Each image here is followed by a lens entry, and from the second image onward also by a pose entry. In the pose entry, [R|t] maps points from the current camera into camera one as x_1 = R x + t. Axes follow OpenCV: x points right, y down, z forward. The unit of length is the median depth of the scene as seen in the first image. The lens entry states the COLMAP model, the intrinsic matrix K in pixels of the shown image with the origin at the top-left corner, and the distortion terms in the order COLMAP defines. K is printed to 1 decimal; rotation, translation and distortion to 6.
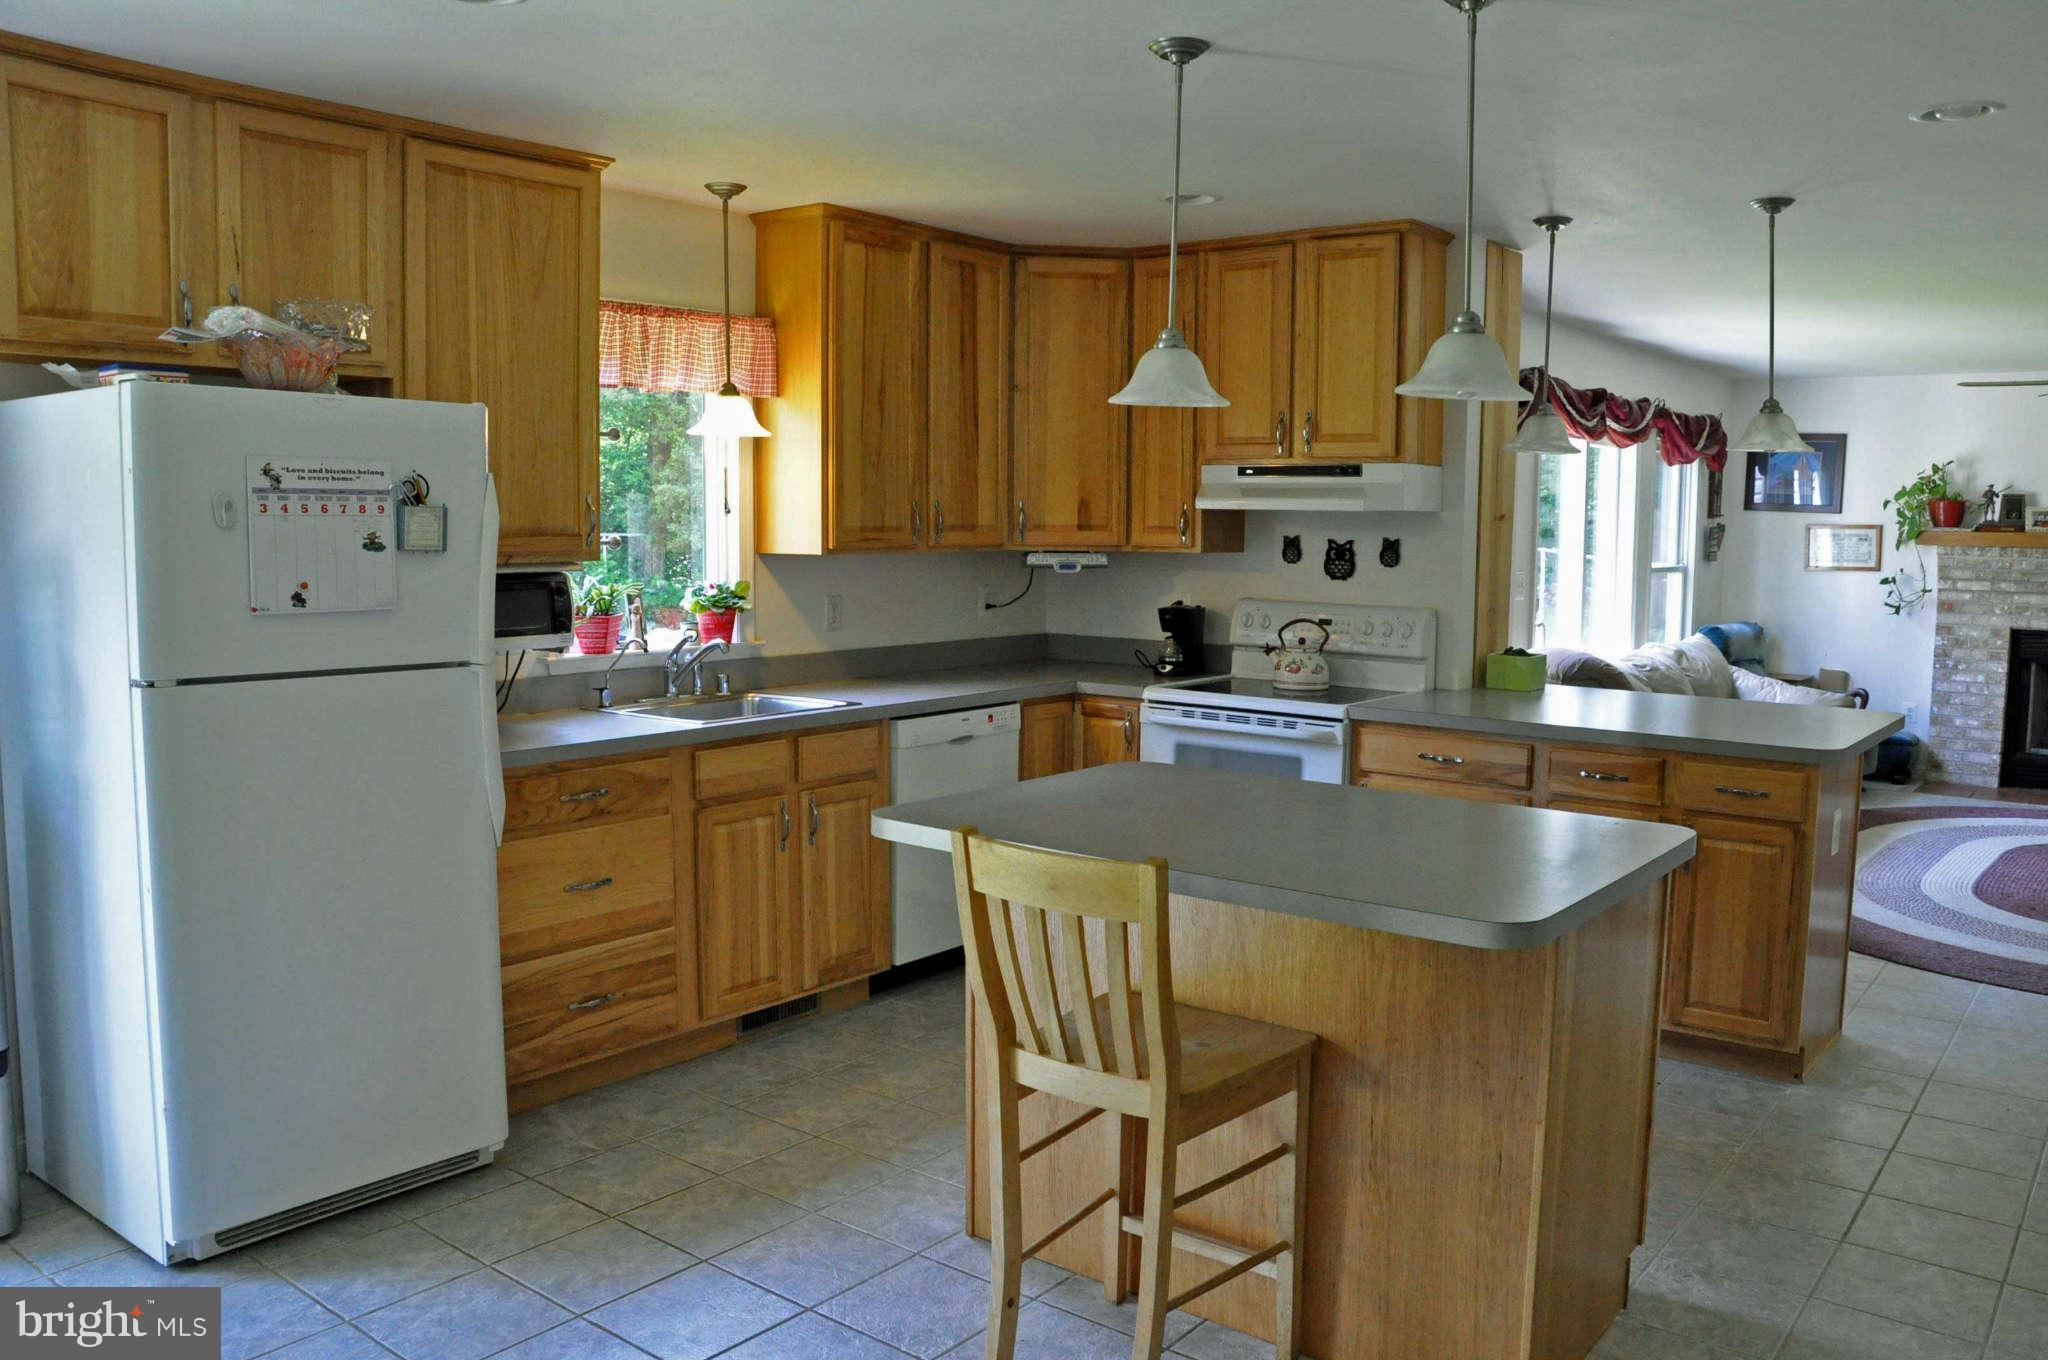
lens RADIAL K [[1585.2, 0, 1032.1], [0, 1585.2, 686.7], [0, 0, 1]] dist [-0.173769, 0.124608]
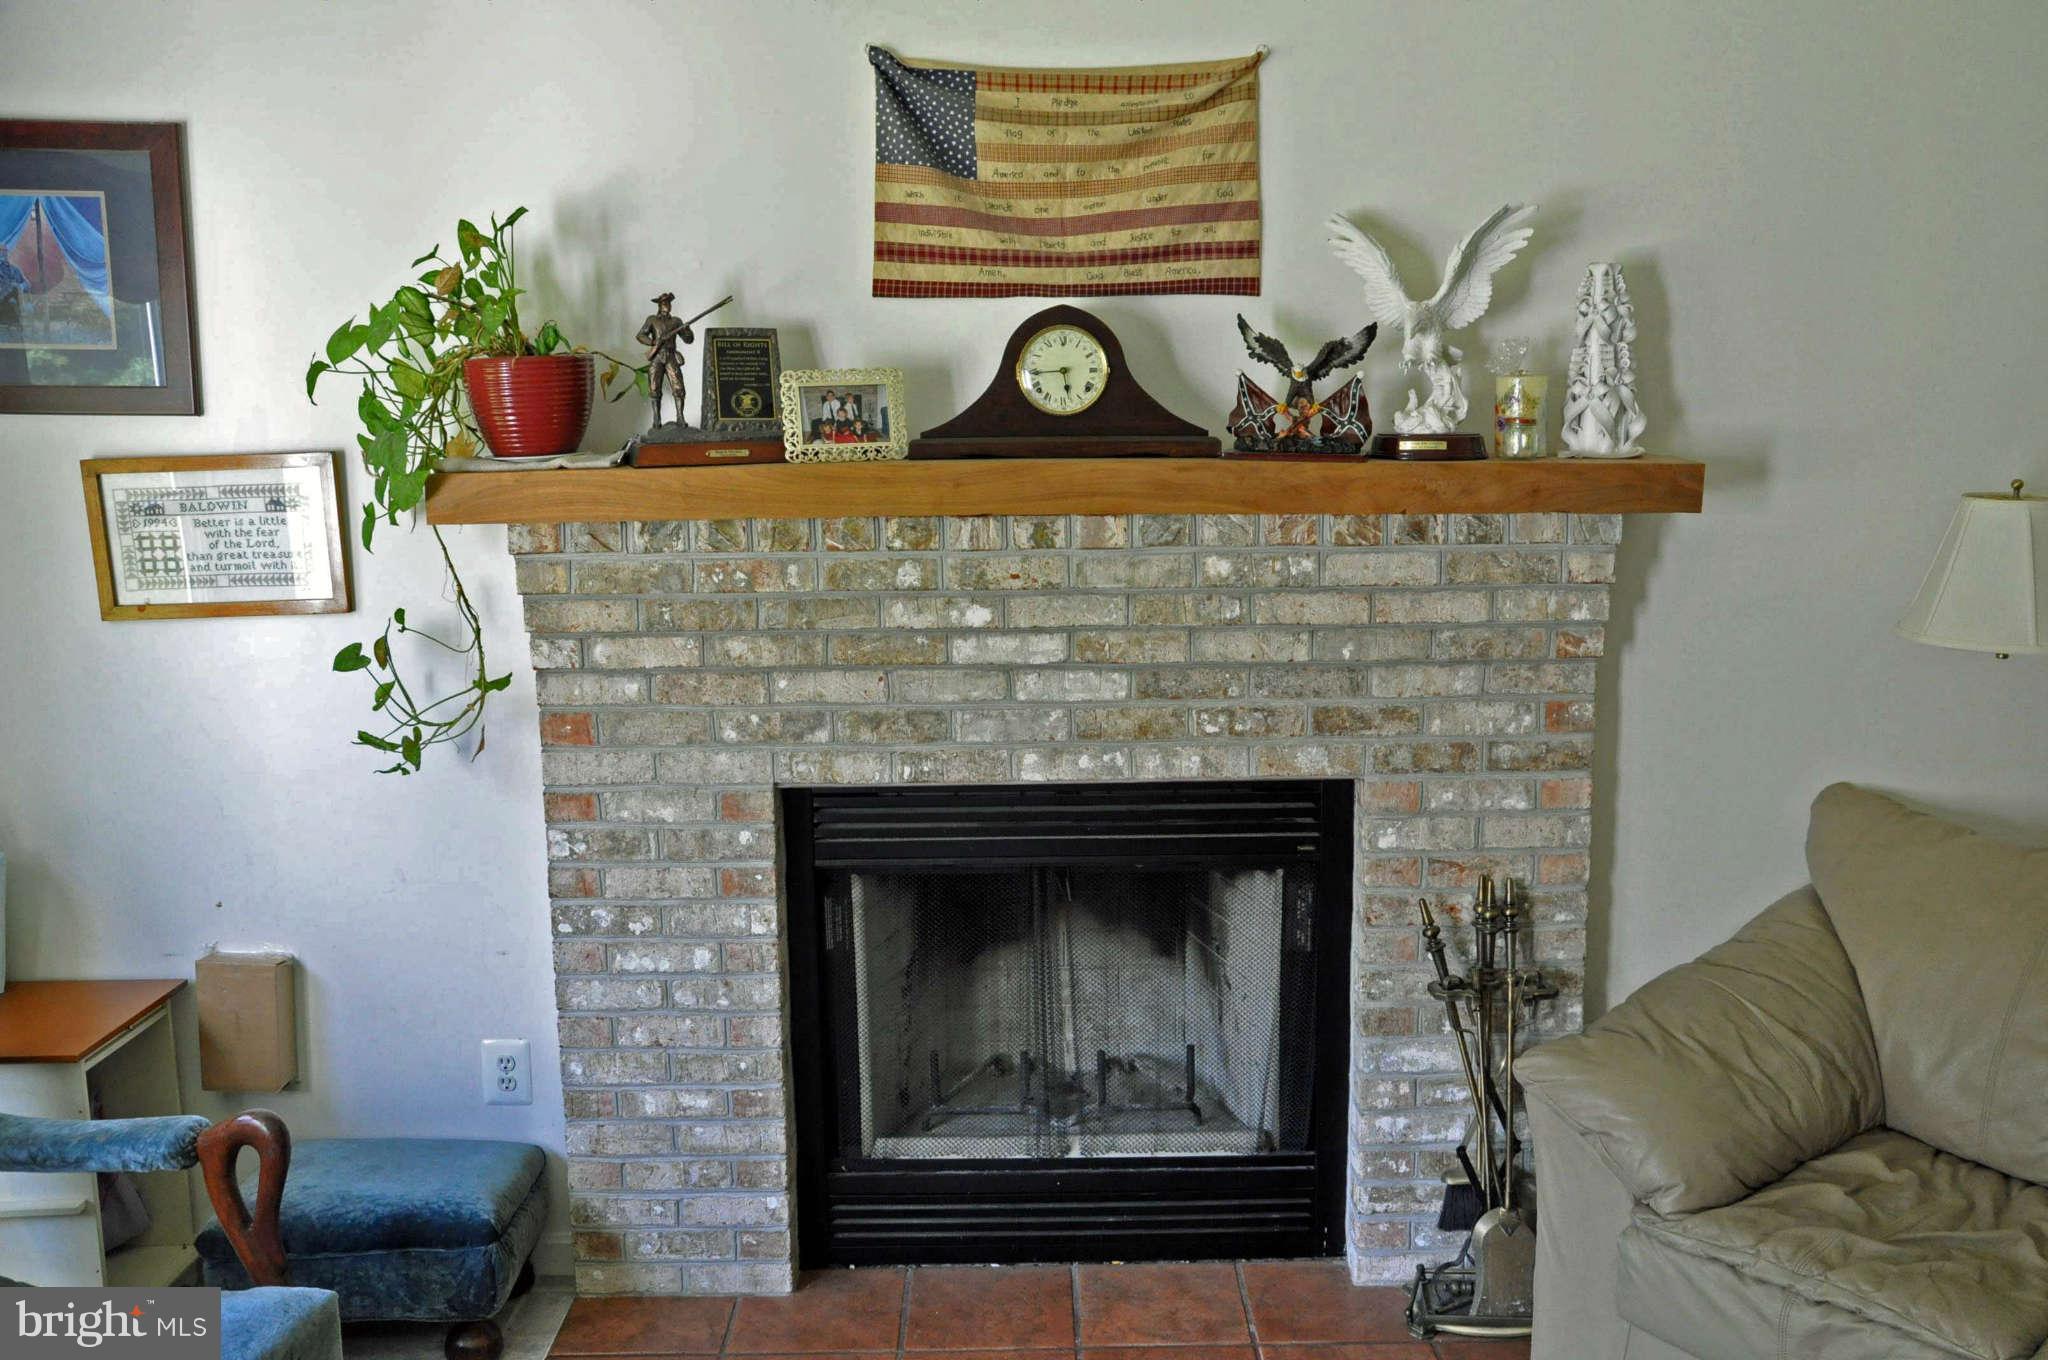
lens RADIAL K [[1793.0, 0, 1037.5], [0, 1793.0, 686.3], [0, 0, 1]] dist [-0.127089, 0.204594]
pose [[0.781047, -0.119078, 0.613014, 0.498237], [0.085291, 0.992794, 0.084179, -0.087045], [-0.618620, -0.013464, 0.785575, 0.721722]]
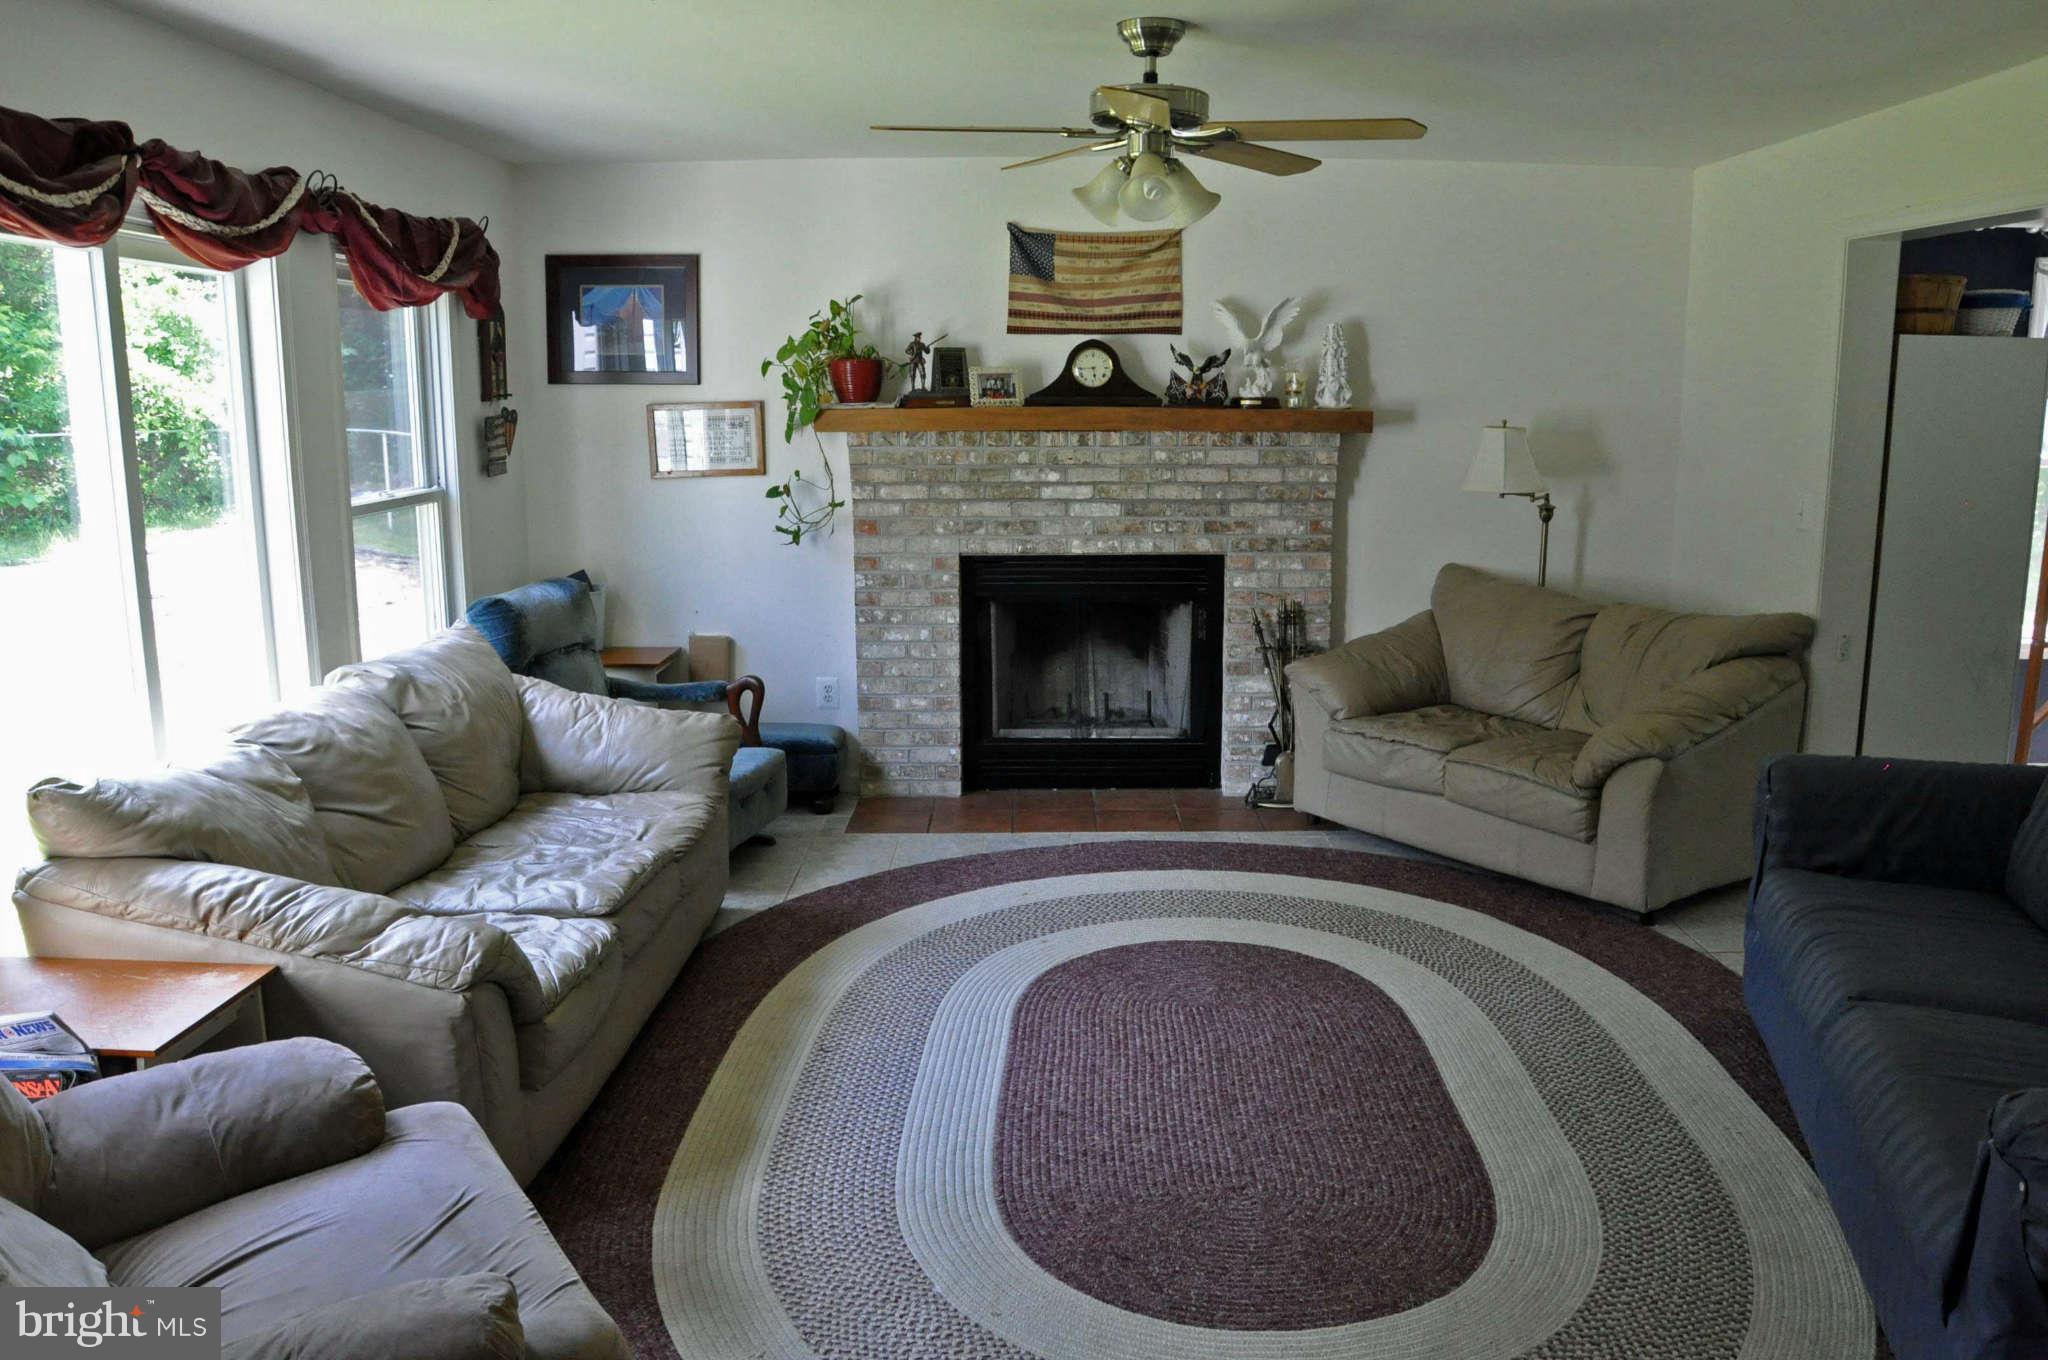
lens RADIAL K [[1585.2, 0, 1032.1], [0, 1585.2, 686.7], [0, 0, 1]] dist [-0.173769, 0.124608]
pose [[0.789805, -0.127419, 0.599977, 0.268512], [0.076181, 0.990988, 0.110175, -0.057703], [-0.608609, -0.041310, 0.792394, 0.454732]]
